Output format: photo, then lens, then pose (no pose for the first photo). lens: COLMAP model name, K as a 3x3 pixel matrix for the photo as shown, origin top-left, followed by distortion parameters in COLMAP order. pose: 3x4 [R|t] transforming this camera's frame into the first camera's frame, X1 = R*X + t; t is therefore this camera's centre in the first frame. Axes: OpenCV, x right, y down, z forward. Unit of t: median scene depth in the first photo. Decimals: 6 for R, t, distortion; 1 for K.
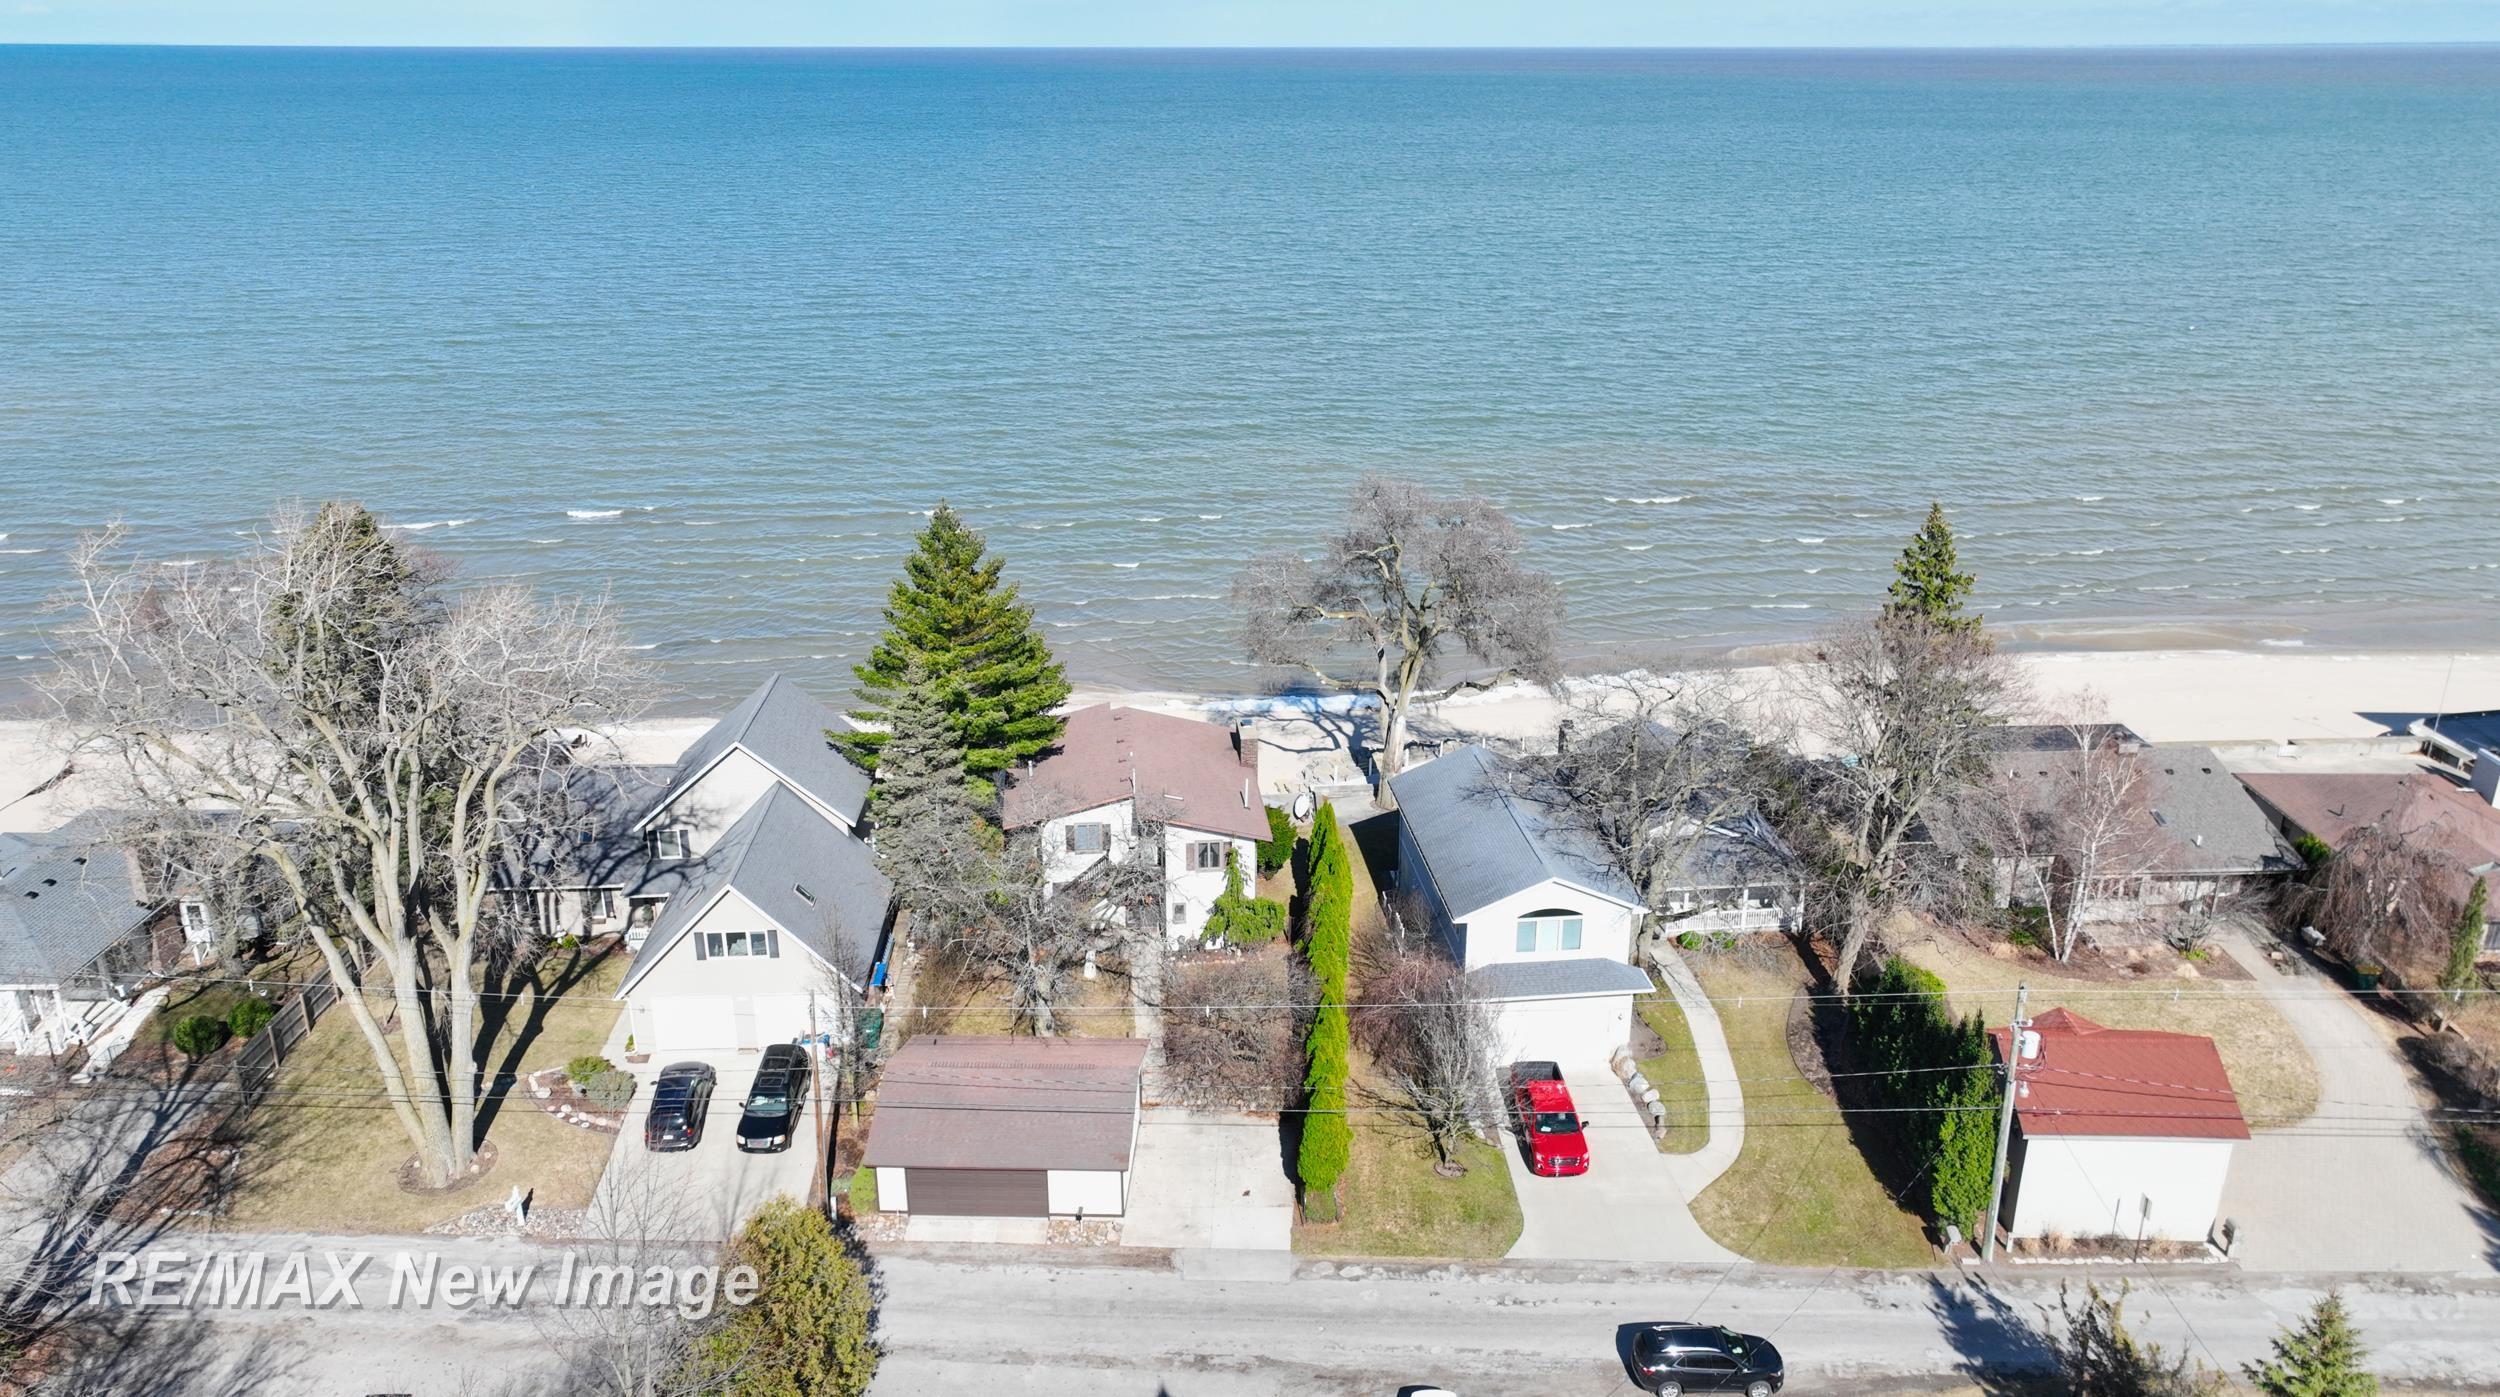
lens RADIAL K [[1774.1, 0, 1245.8], [0, 1774.1, 693.7], [0, 0, 1]] dist [0.004201, 0.005476]
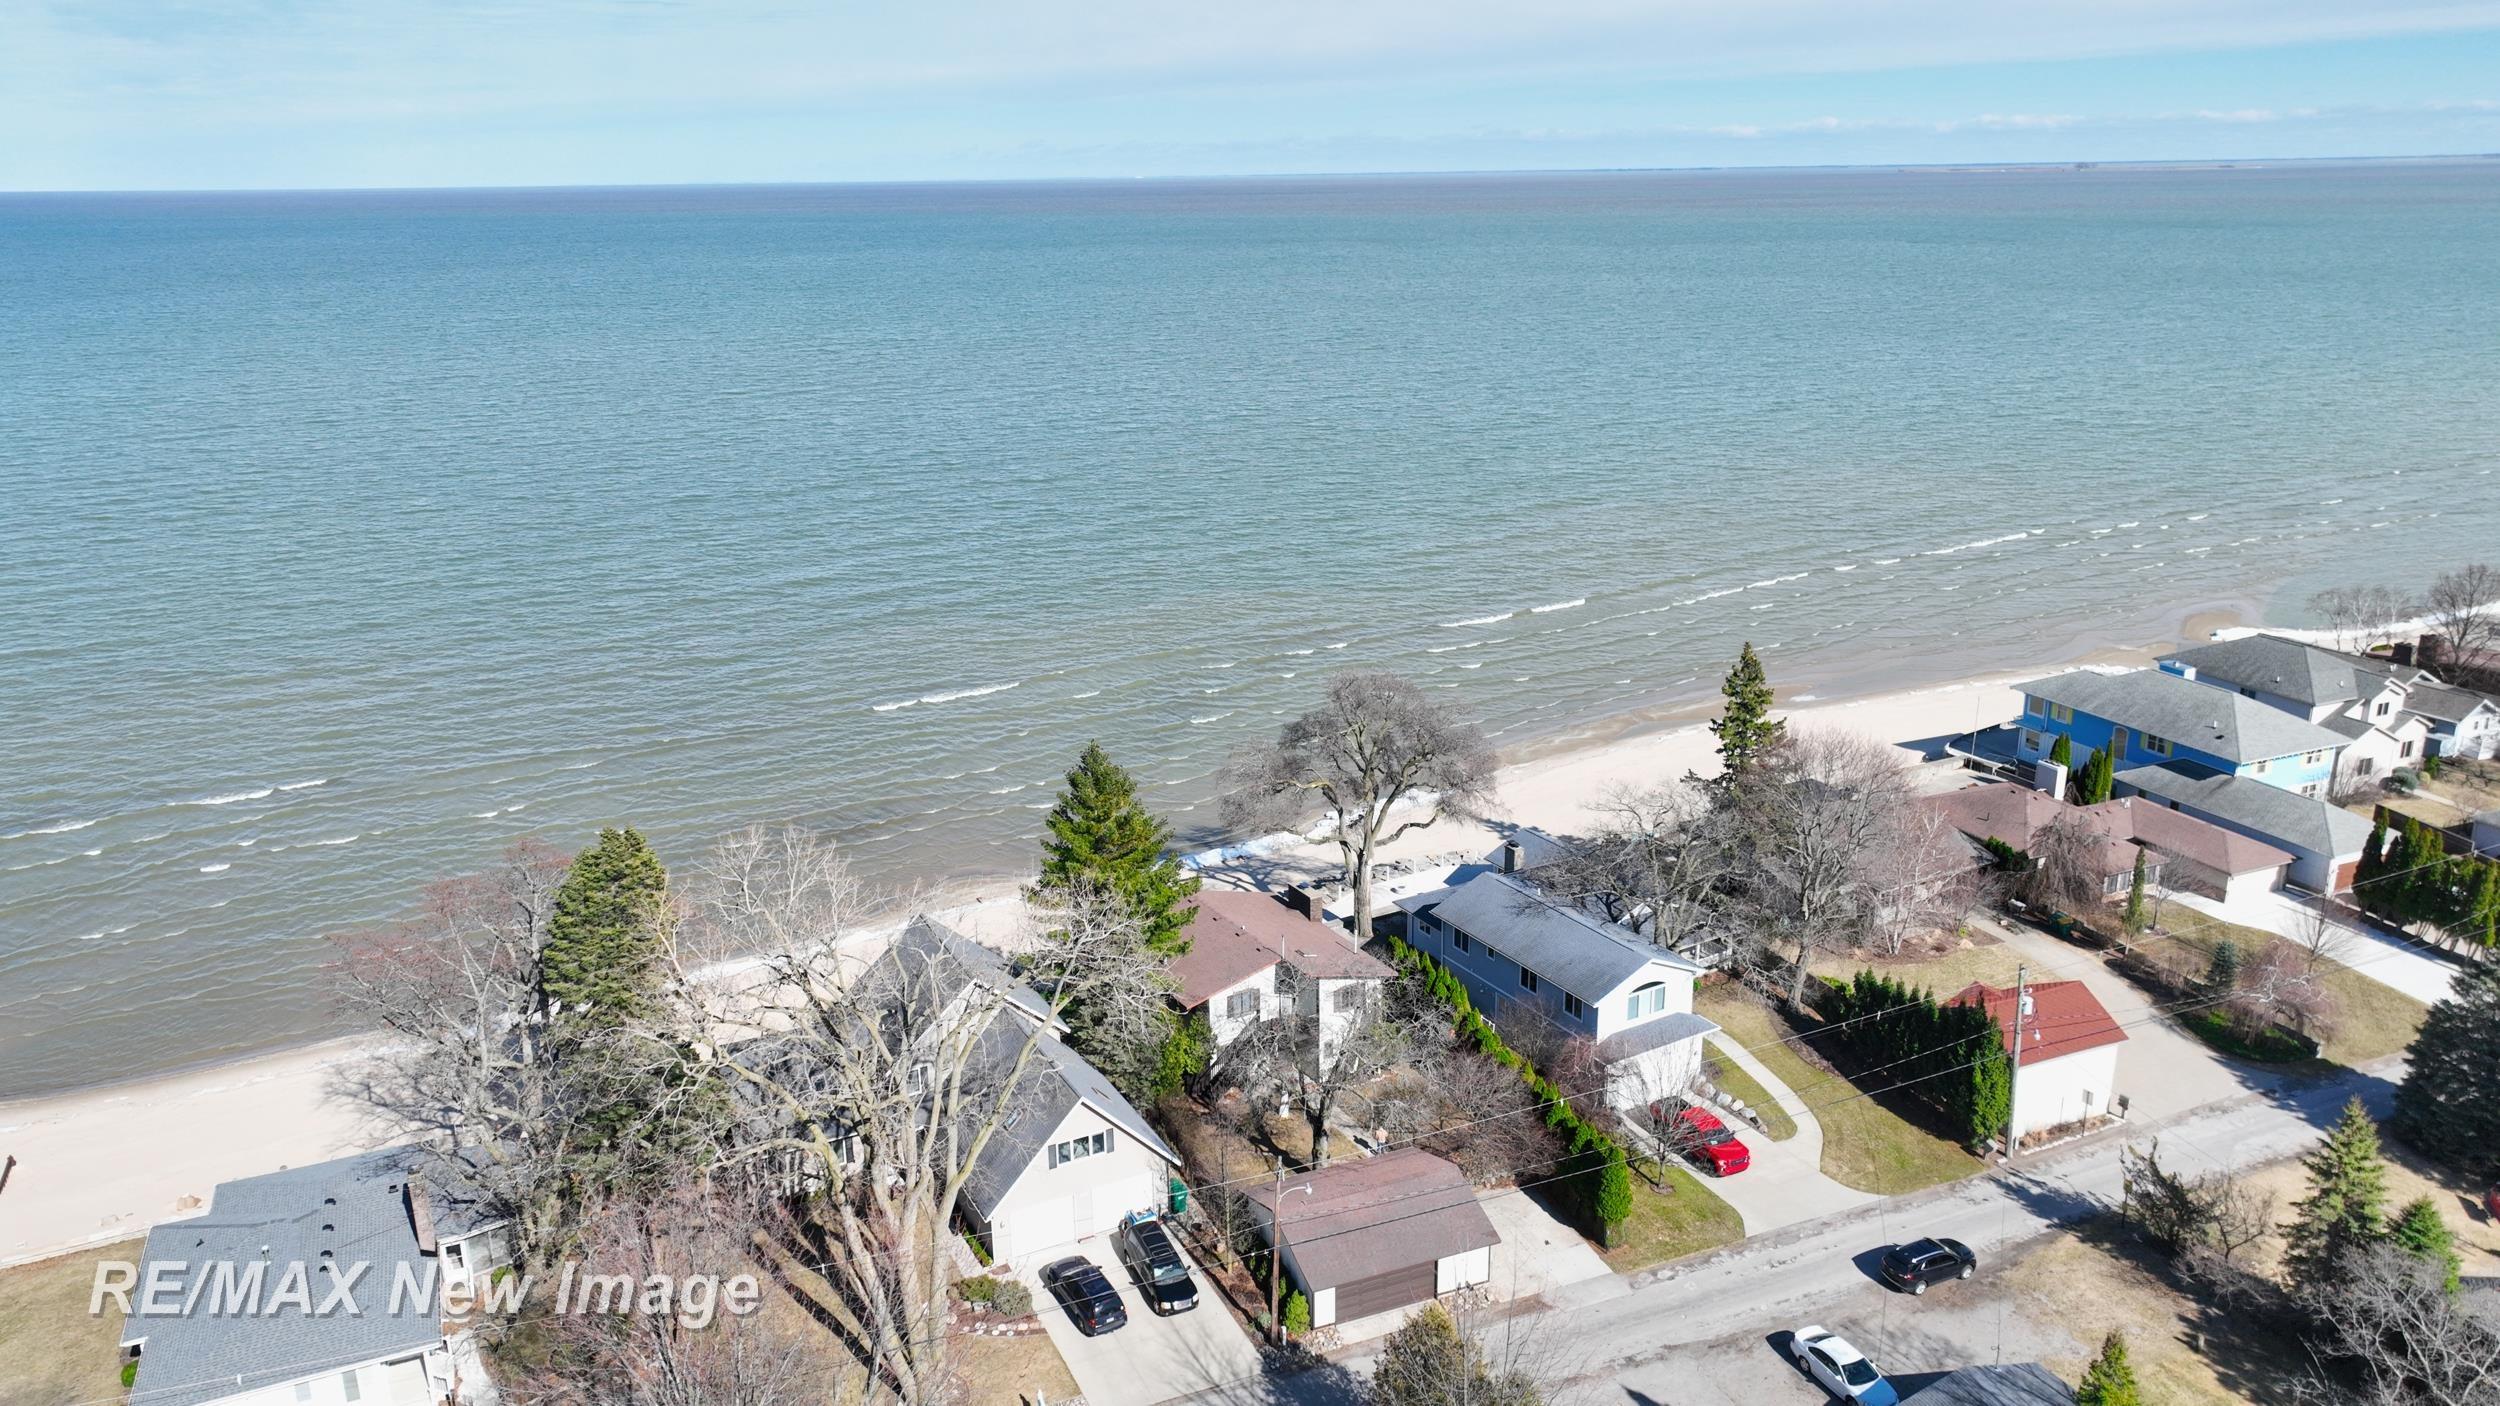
lens RADIAL K [[1750.7, 0, 1241.2], [0, 1750.7, 708.3], [0, 0, 1]] dist [0.007885, 0.002632]
pose [[0.913799, -0.132331, 0.384005, -0.589892], [0.154438, 0.987629, -0.027165, -0.094977], [-0.375660, 0.084128, 0.922931, -0.119431]]
